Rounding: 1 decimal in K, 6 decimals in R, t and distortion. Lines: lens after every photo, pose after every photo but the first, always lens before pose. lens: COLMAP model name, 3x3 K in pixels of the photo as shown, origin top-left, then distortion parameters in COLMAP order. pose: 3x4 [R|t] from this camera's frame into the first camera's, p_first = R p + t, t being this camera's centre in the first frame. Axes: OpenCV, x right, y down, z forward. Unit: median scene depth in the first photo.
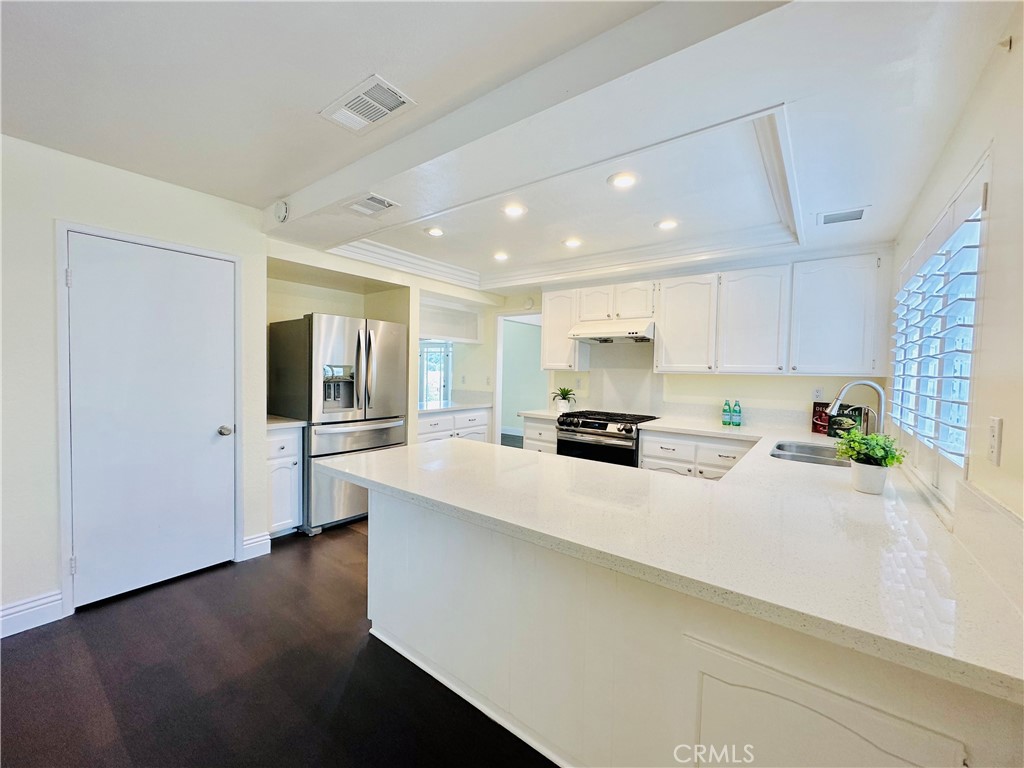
lens RADIAL K [[409.9, 0, 513.0], [0, 409.9, 383.4], [0, 0, 1]] dist [-0.000674, 0.001443]
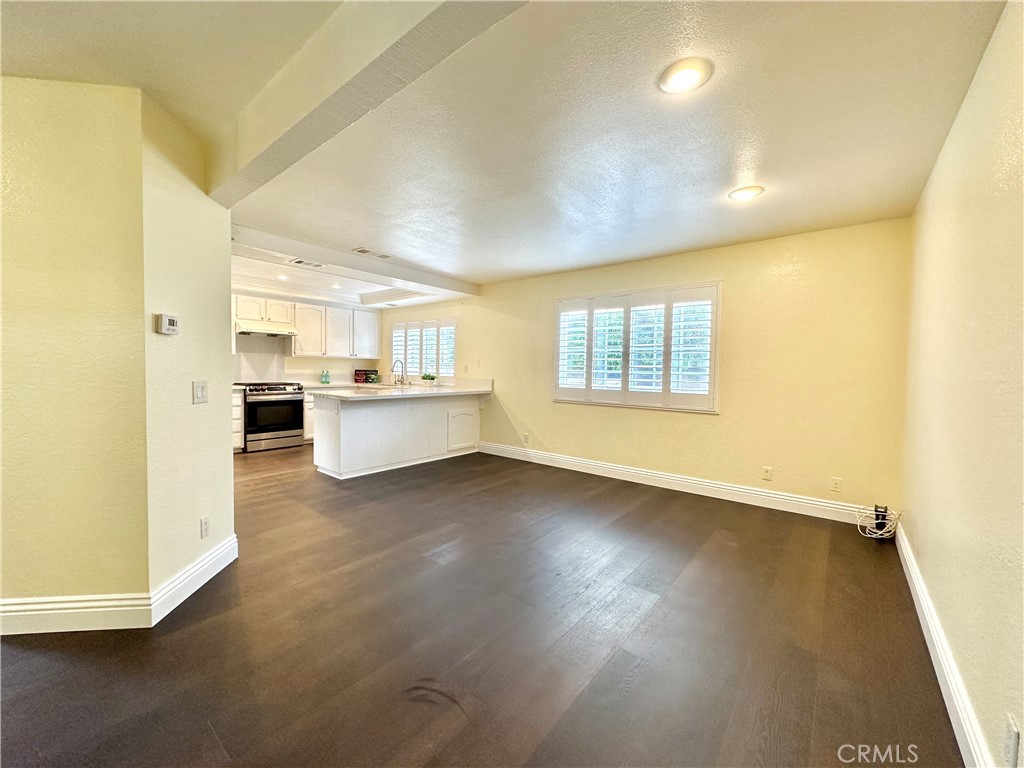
lens RADIAL K [[409.9, 0, 509.9], [0, 409.9, 386.9], [0, 0, 1]] dist [-0.000674, 0.001443]
pose [[0.035029, -0.065712, 0.997224, -1.428614], [0.017111, 0.997729, 0.065144, 0.005983], [-0.999240, 0.014782, 0.036074, 0.028650]]
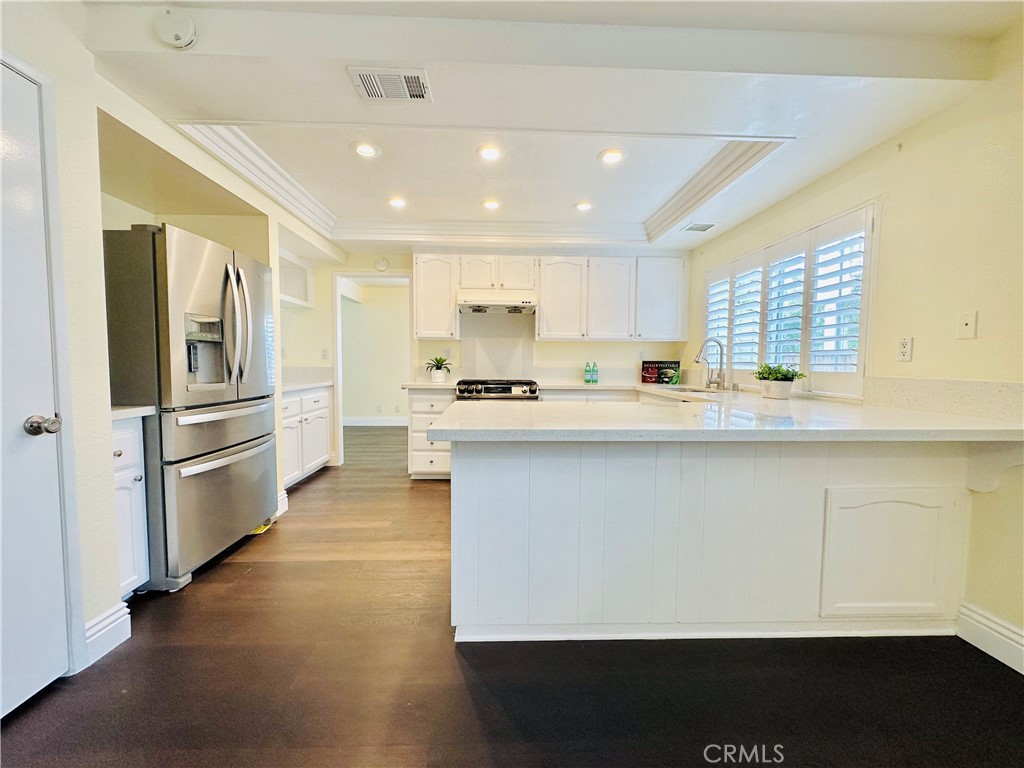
lens RADIAL K [[409.9, 0, 512.1], [0, 409.9, 382.9], [0, 0, 1]] dist [-0.000674, 0.001443]
pose [[0.769626, -0.048420, 0.636656, -0.445496], [0.031196, 0.998781, 0.038250, 0.048249], [-0.637732, -0.009578, 0.770199, 0.192528]]
